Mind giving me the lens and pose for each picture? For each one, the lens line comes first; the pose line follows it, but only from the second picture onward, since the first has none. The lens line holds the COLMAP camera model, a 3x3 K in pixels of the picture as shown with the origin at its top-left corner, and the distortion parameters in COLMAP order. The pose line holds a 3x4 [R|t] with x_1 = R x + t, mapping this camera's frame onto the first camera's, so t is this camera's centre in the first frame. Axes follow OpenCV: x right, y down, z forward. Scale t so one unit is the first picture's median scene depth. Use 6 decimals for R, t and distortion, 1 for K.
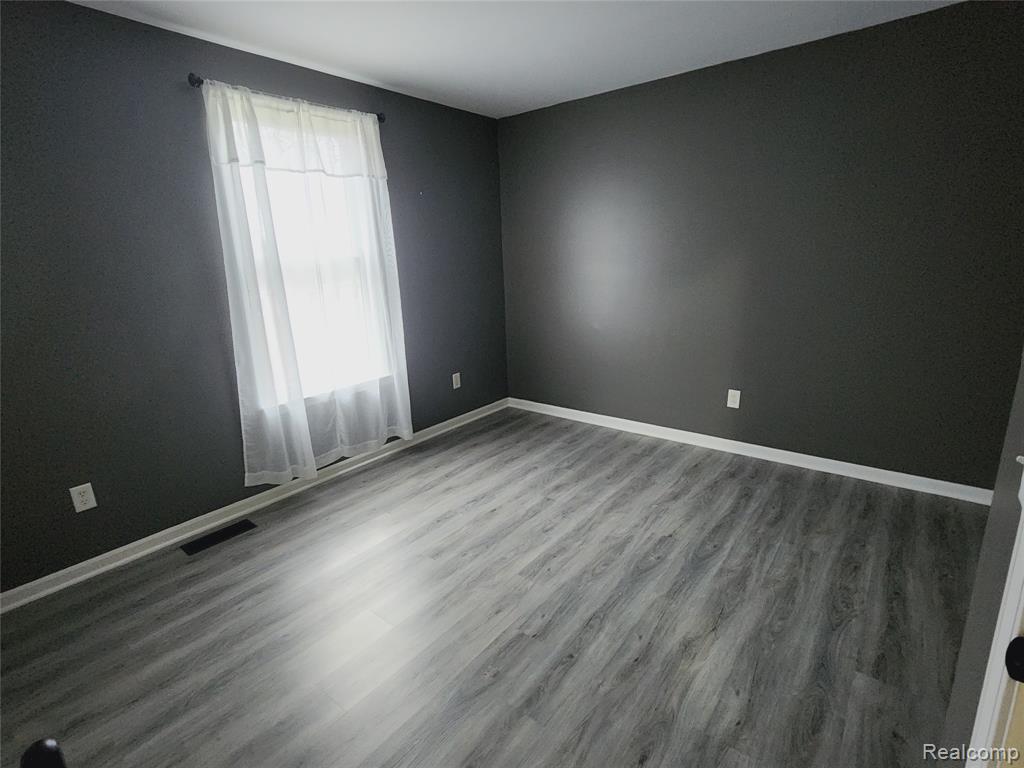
lens RADIAL K [[510.1, 0, 512.0], [0, 510.1, 384.0], [0, 0, 1]] dist [0.002389, 0.001507]
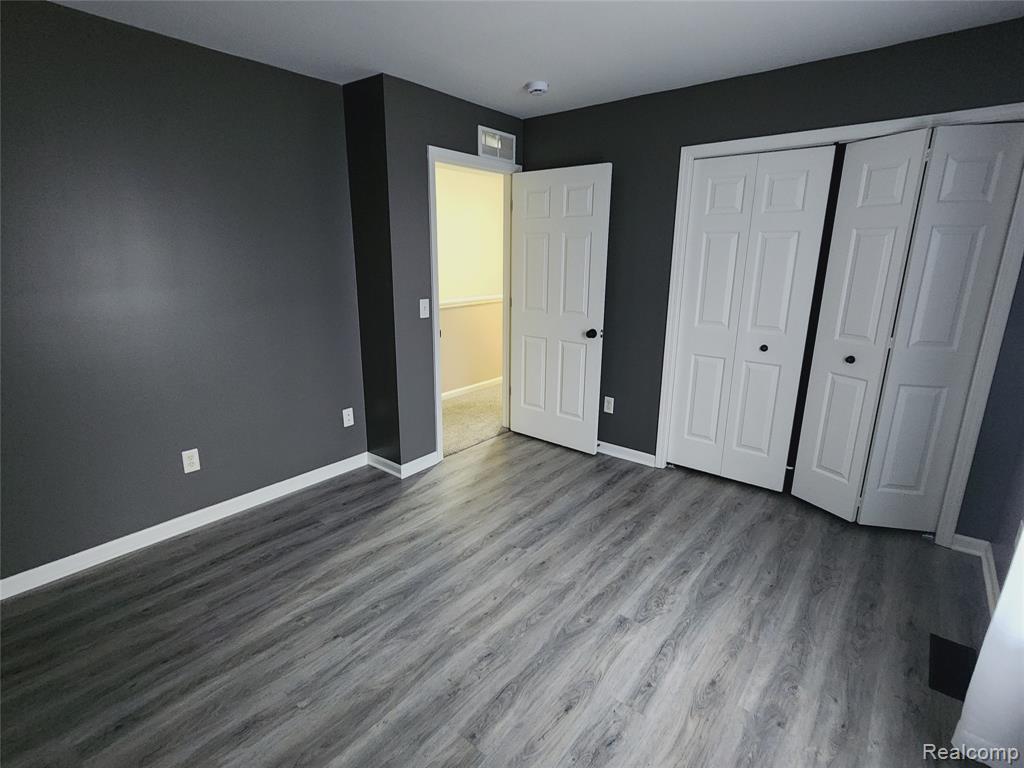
lens RADIAL K [[510.1, 0, 512.0], [0, 510.1, 384.0], [0, 0, 1]] dist [0.002389, 0.001507]
pose [[-0.999450, 0.027192, 0.018975, 0.009981], [0.032996, 0.872067, 0.488273, -0.446158], [-0.003270, 0.488631, -0.872485, 1.570395]]
